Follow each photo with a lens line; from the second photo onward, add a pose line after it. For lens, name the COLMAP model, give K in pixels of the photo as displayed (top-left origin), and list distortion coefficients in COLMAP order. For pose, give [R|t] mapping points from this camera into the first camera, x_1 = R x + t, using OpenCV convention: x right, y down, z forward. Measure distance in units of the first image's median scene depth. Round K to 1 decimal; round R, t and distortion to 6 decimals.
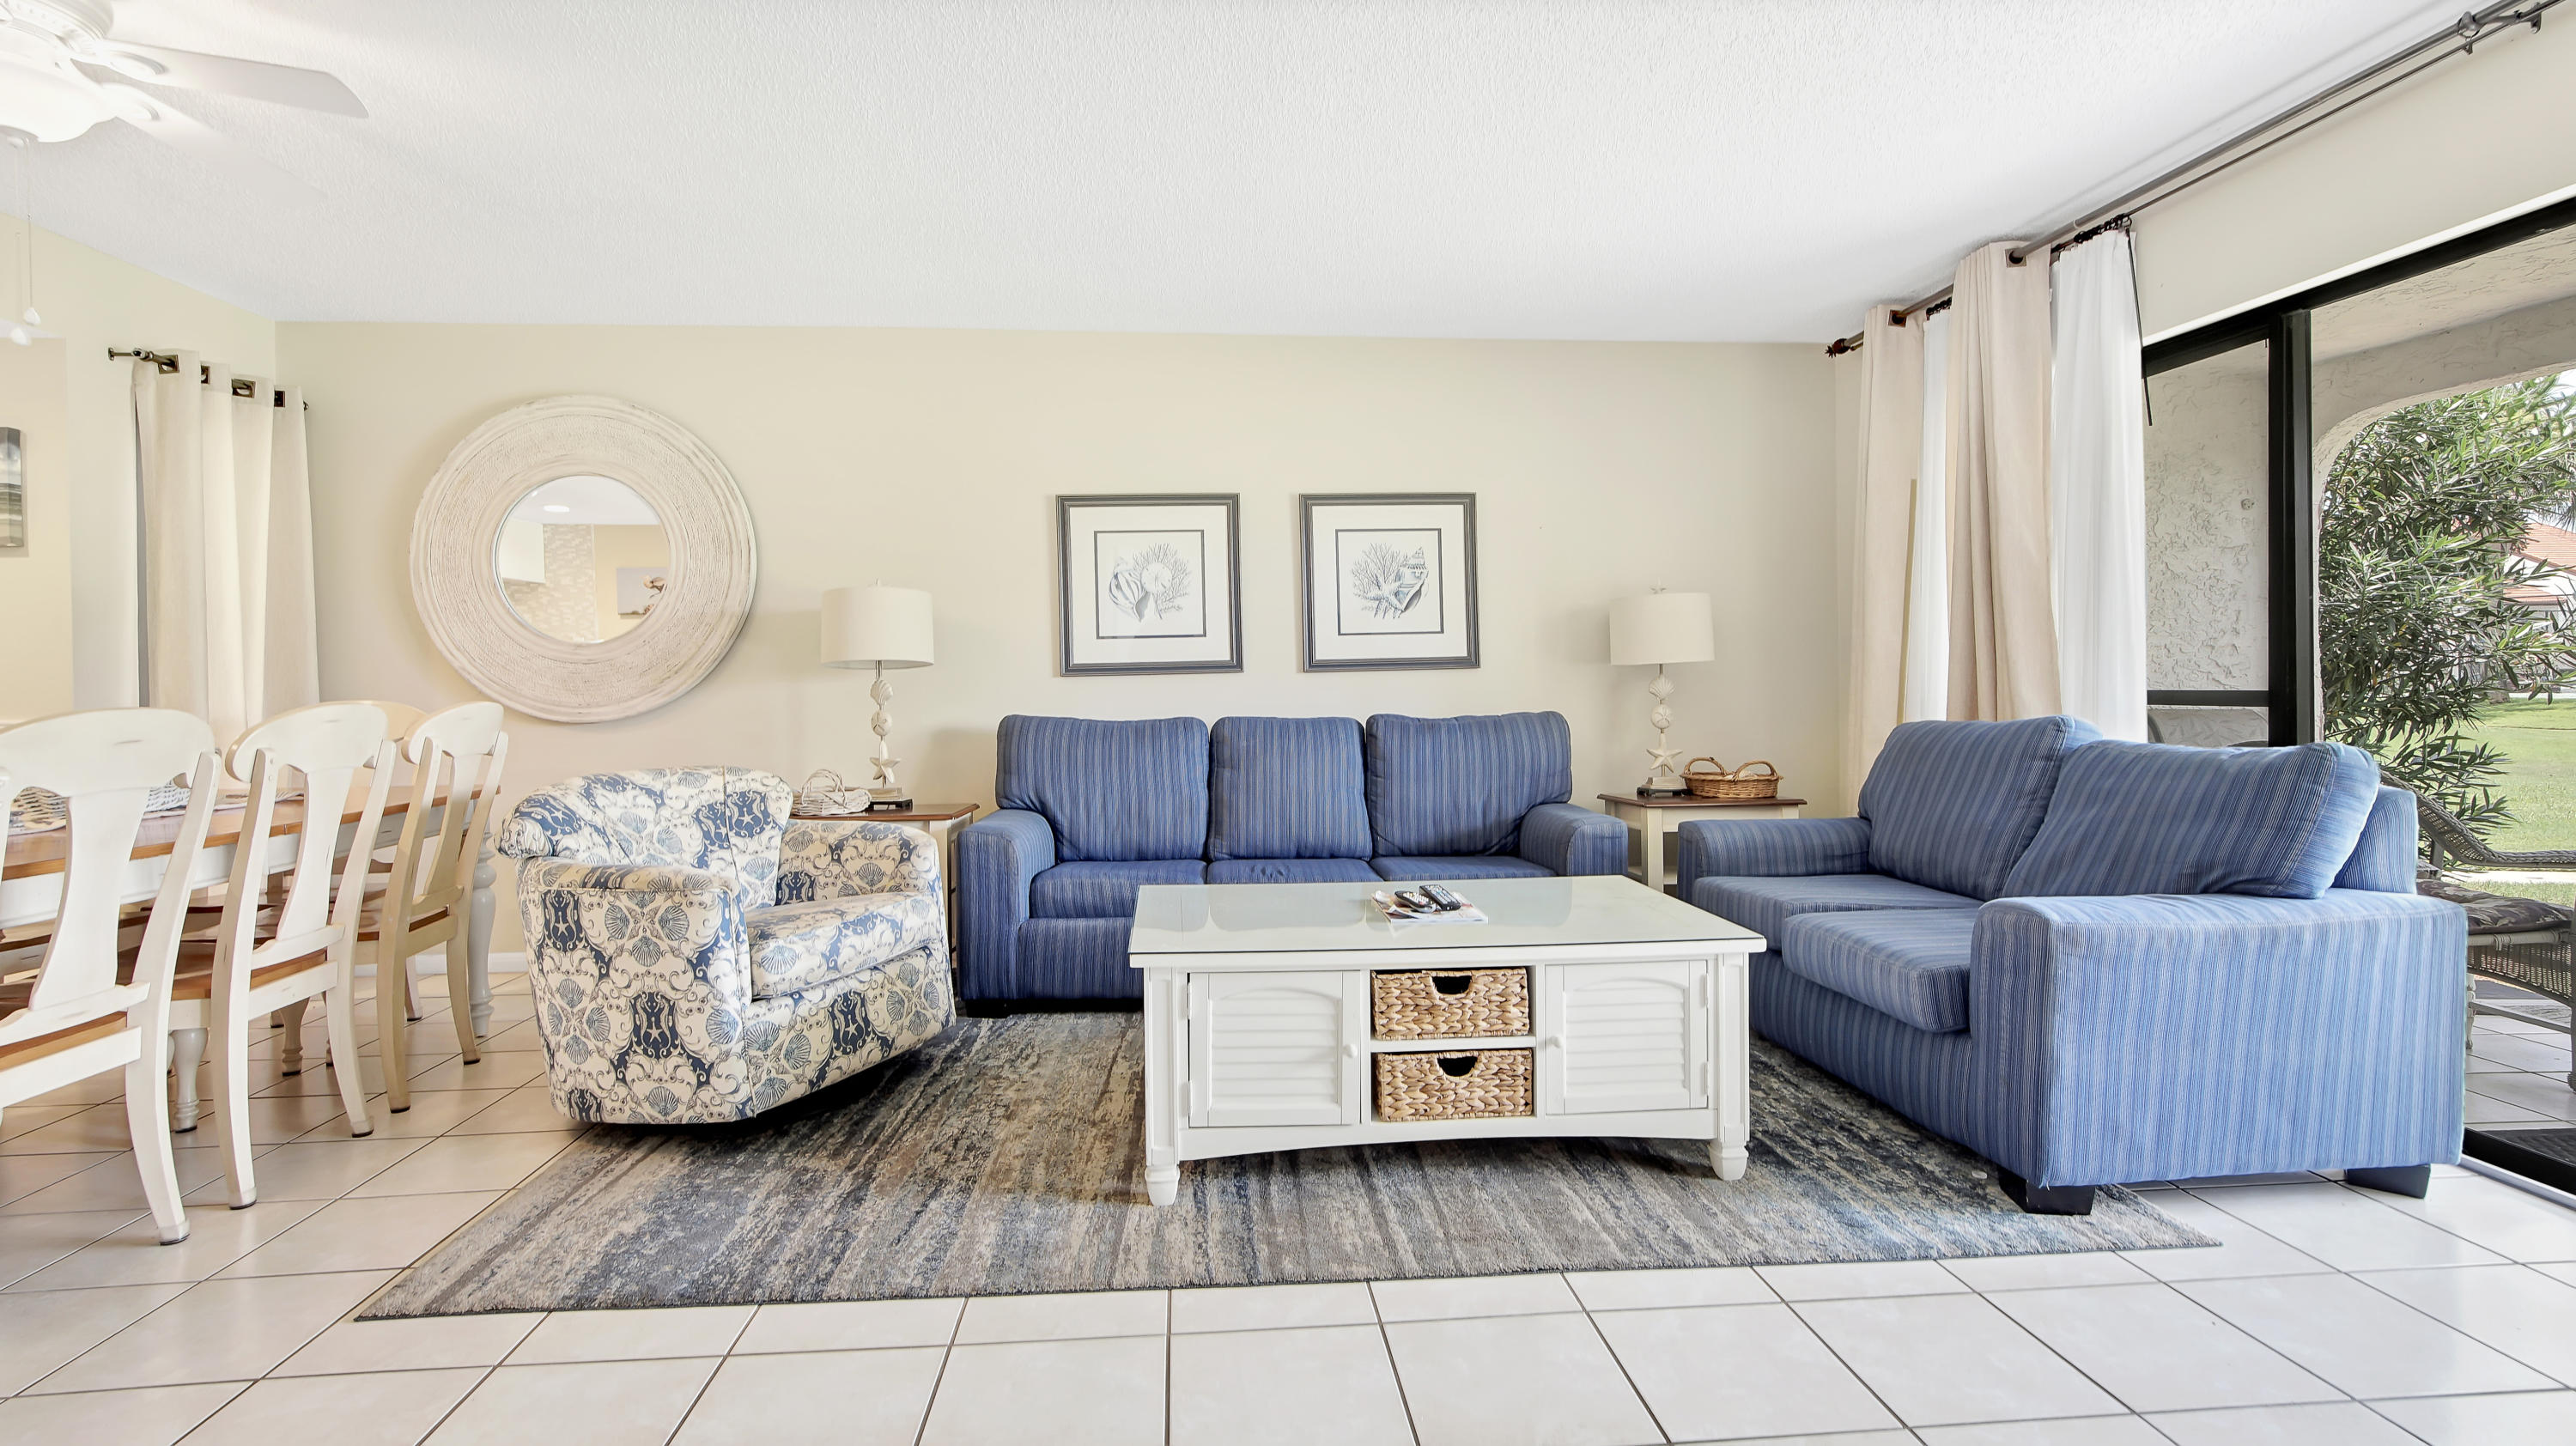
lens RADIAL K [[1203.3, 0, 1288.8], [0, 1203.3, 687.4], [0, 0, 1]] dist [-0.010276, 0.000539]
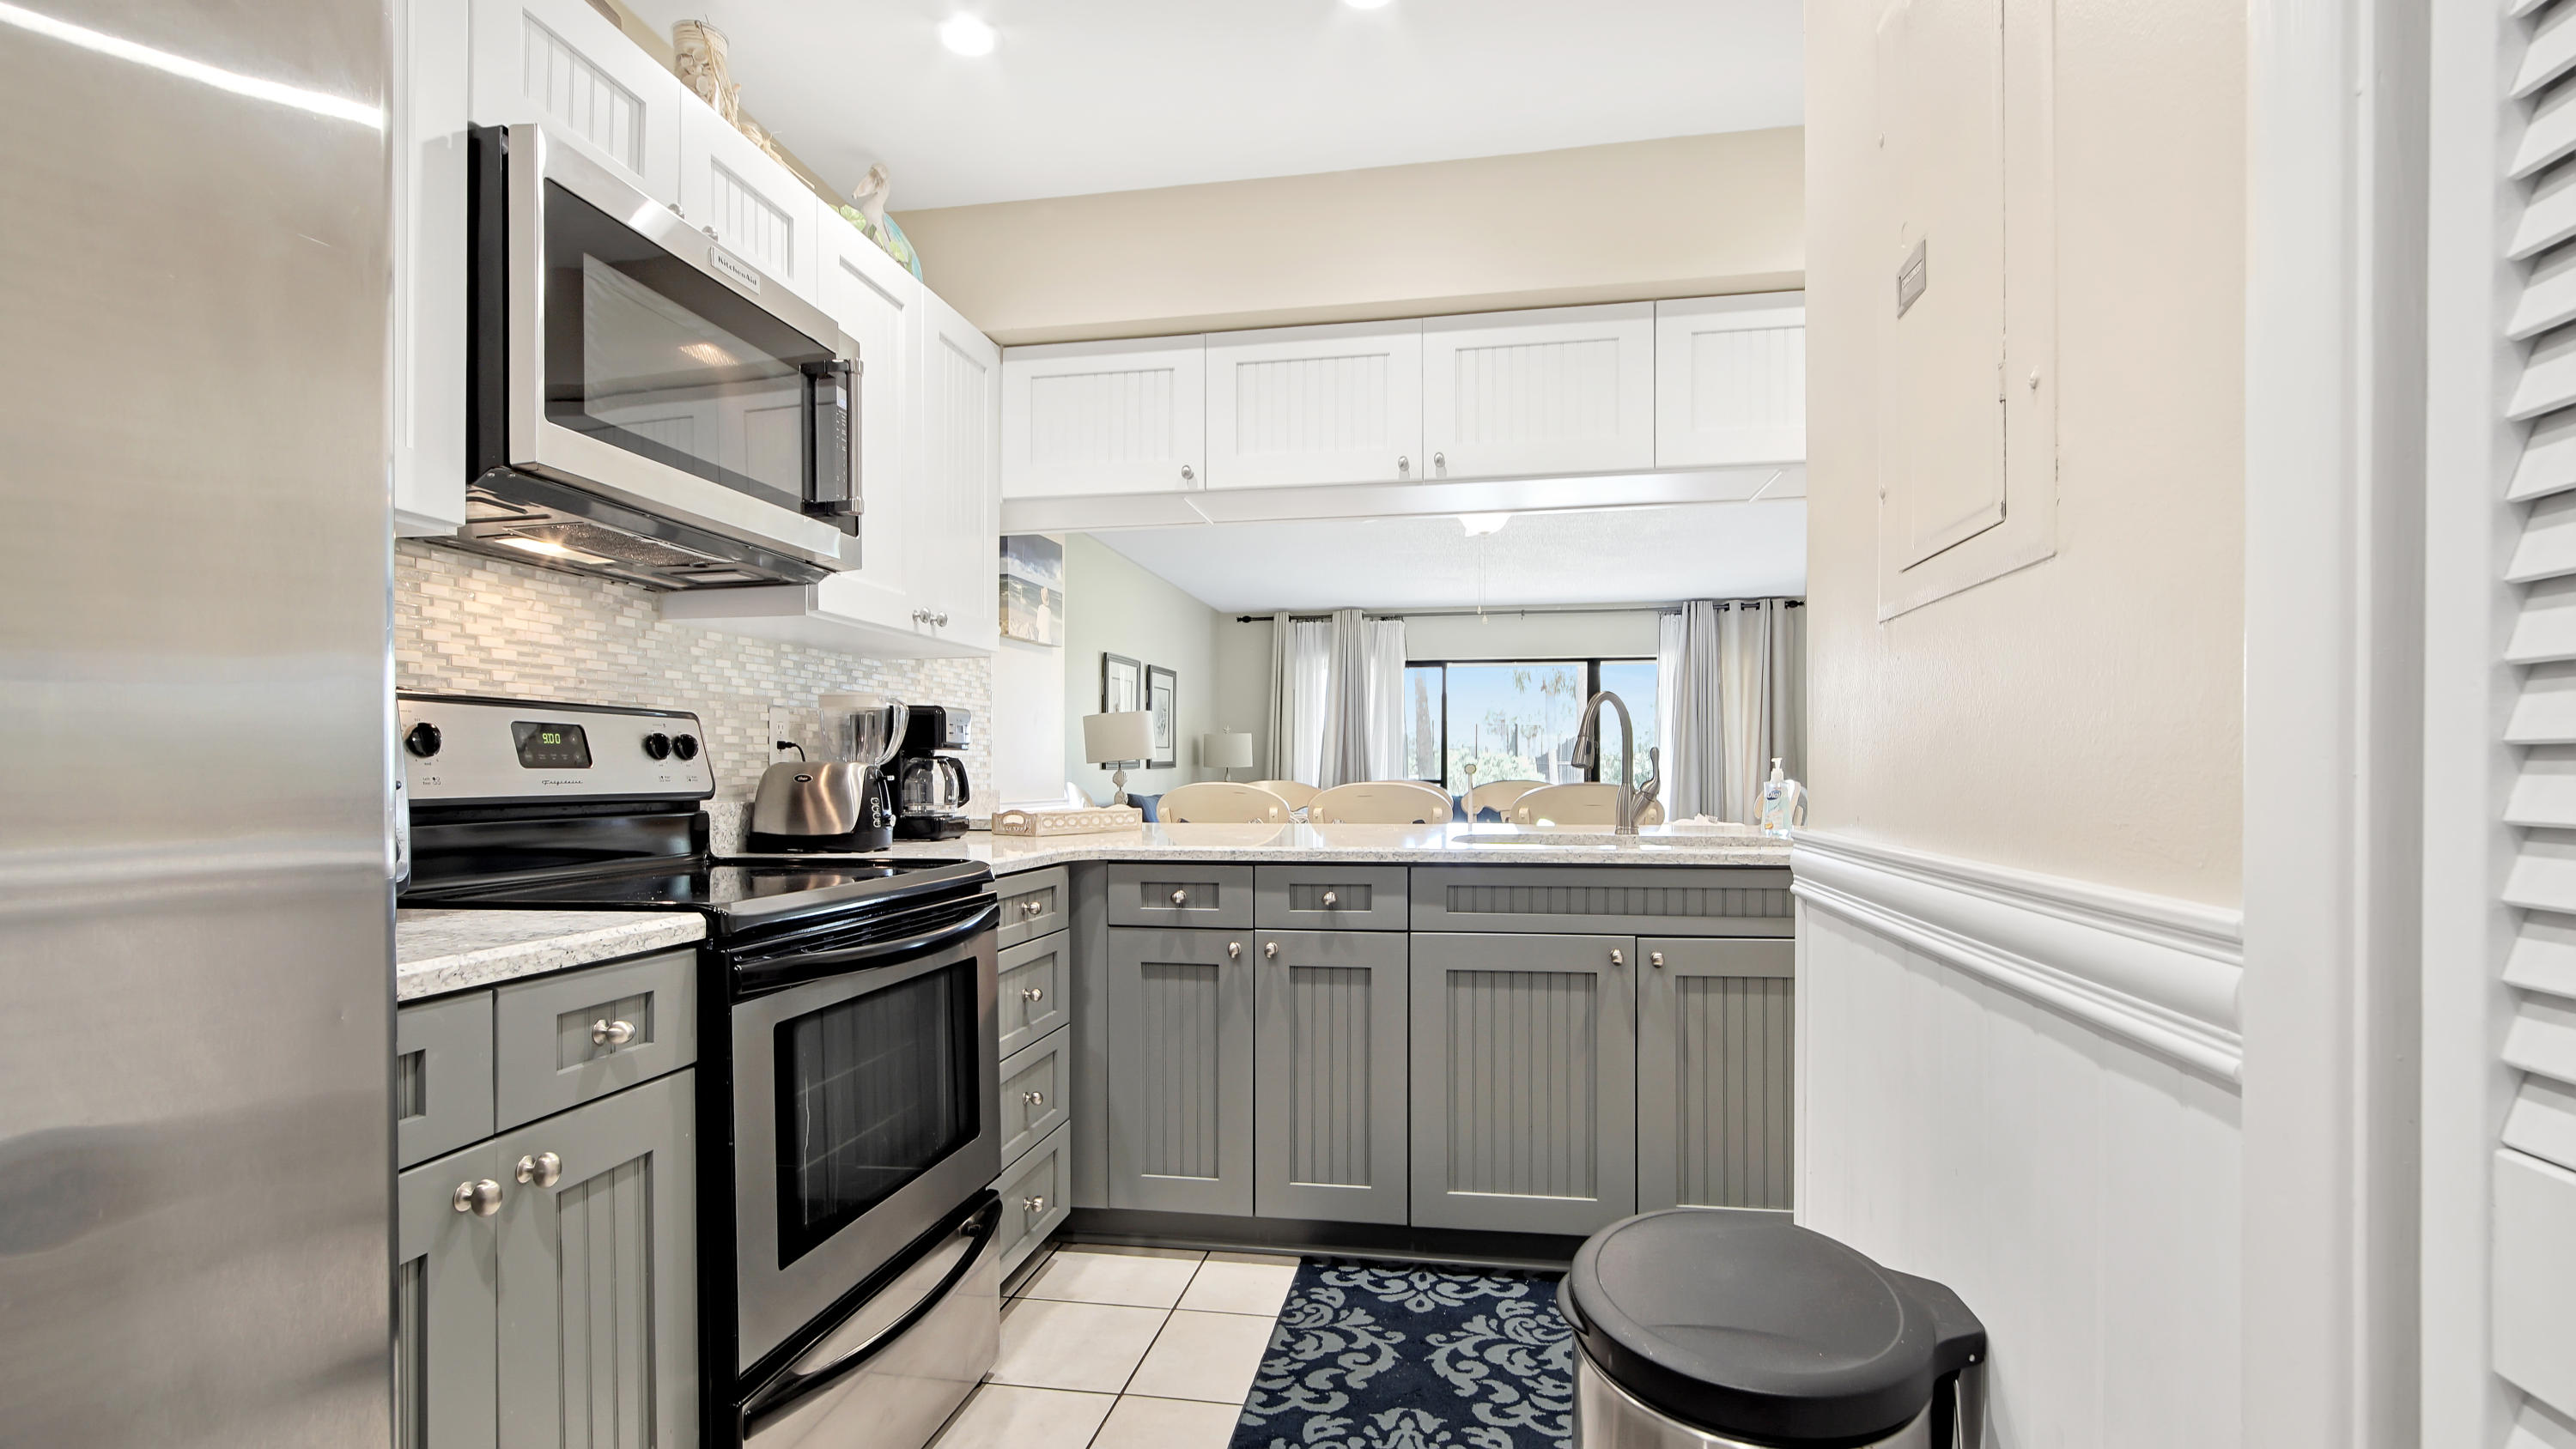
lens RADIAL K [[1207.0, 0, 1288.0], [0, 1207.0, 724.5], [0, 0, 1]] dist [-0.000308, 0.000019]
pose [[0.261443, 0.046602, 0.964093, -2.815054], [-0.000818, 0.998844, -0.048060, 0.014098], [-0.965219, 0.011776, 0.261179, 0.646385]]
